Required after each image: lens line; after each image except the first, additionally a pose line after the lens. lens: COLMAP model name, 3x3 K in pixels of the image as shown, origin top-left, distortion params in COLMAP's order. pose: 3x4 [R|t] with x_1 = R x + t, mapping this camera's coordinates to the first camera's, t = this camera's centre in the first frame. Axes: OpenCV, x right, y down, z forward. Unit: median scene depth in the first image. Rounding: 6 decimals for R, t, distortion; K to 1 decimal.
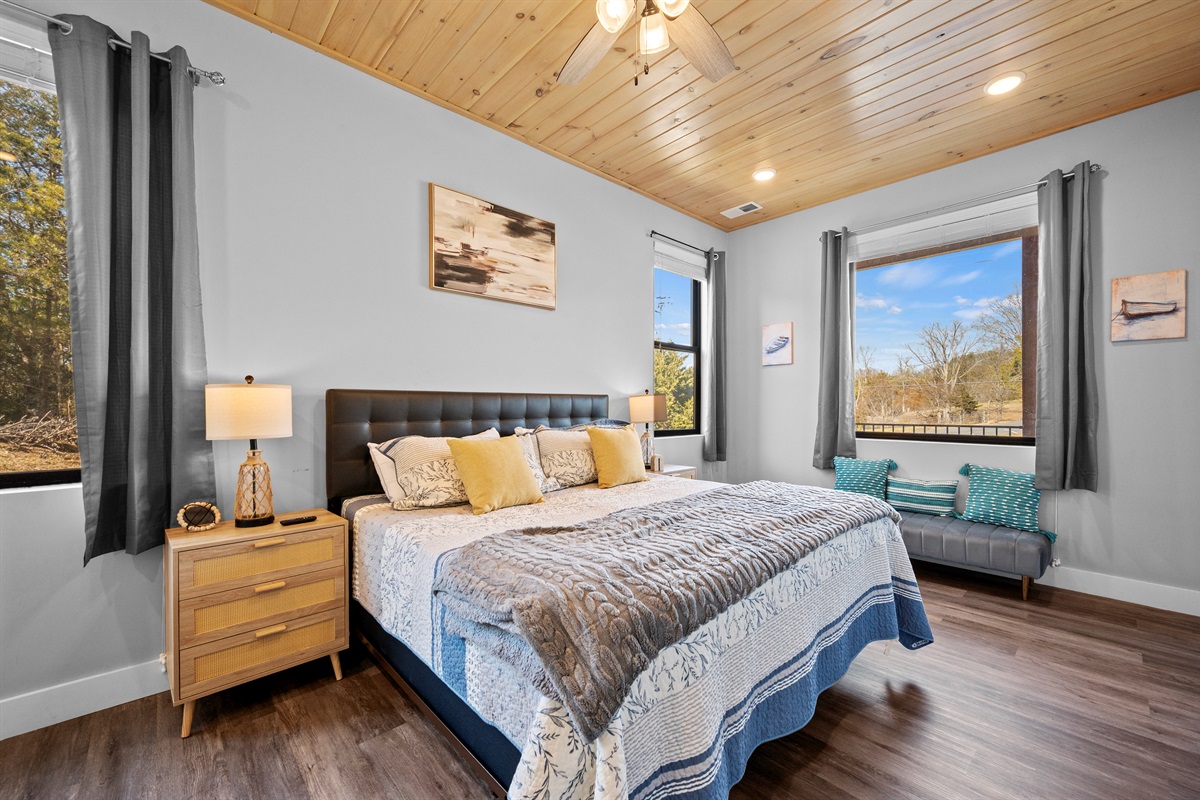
lens RADIAL K [[479.0, 0, 606.8], [0, 479.0, 406.8], [0, 0, 1]] dist [0.000614, -0.000225]
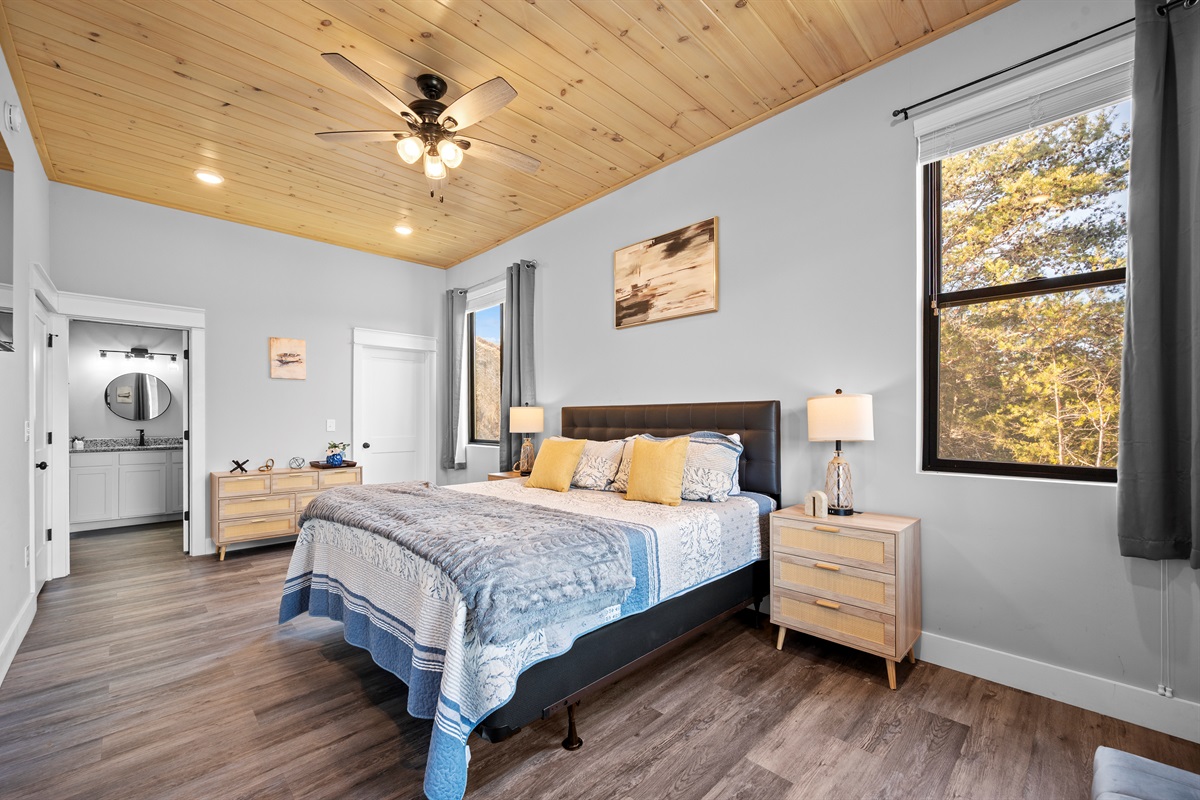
lens RADIAL K [[479.0, 0, 605.2], [0, 479.0, 422.1], [0, 0, 1]] dist [0.000614, -0.000225]
pose [[0.033836, 0.014729, -0.999319, 0.908069], [0.009747, 0.999839, 0.015067, -0.004487], [0.999380, -0.010251, 0.033687, 0.844507]]
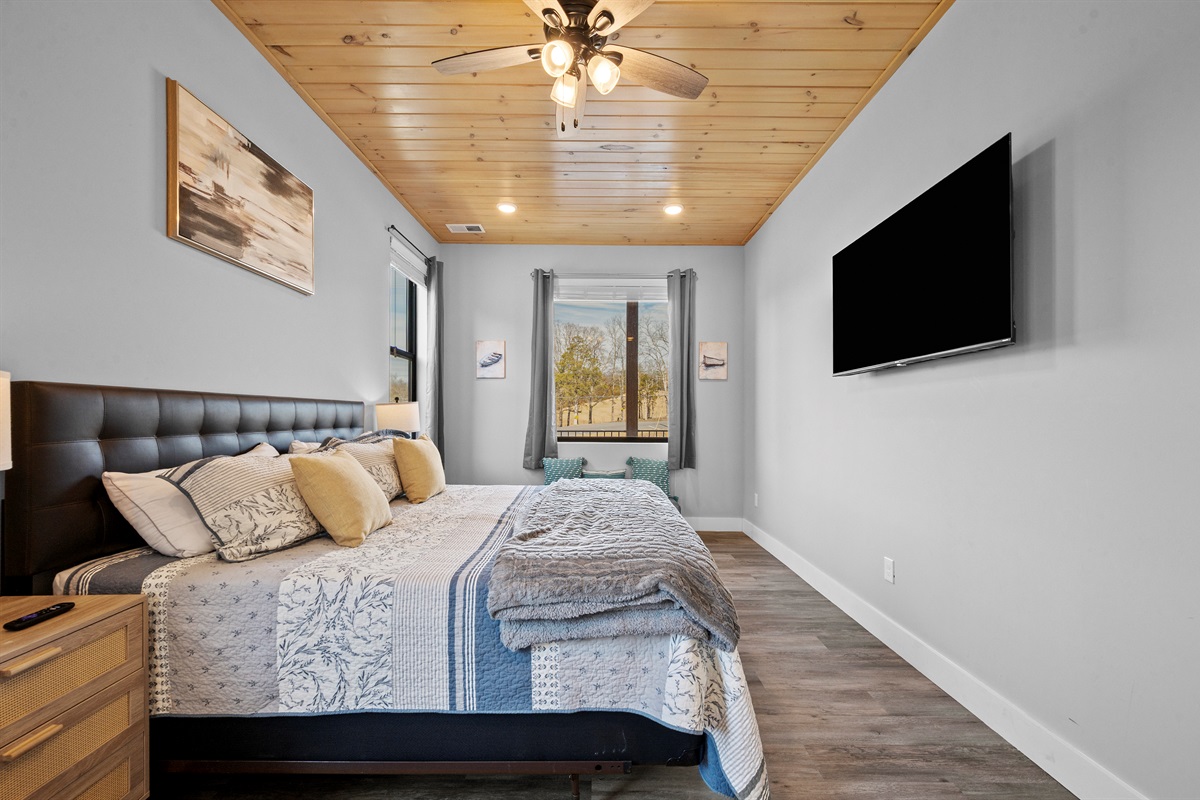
lens RADIAL K [[479.0, 0, 604.7], [0, 479.0, 416.9], [0, 0, 1]] dist [0.000614, -0.000225]
pose [[0.681147, 0.004688, 0.732132, -0.406592], [-0.006469, 0.999979, -0.000384, 0.000371], [-0.732118, -0.004475, 0.681163, 0.091452]]
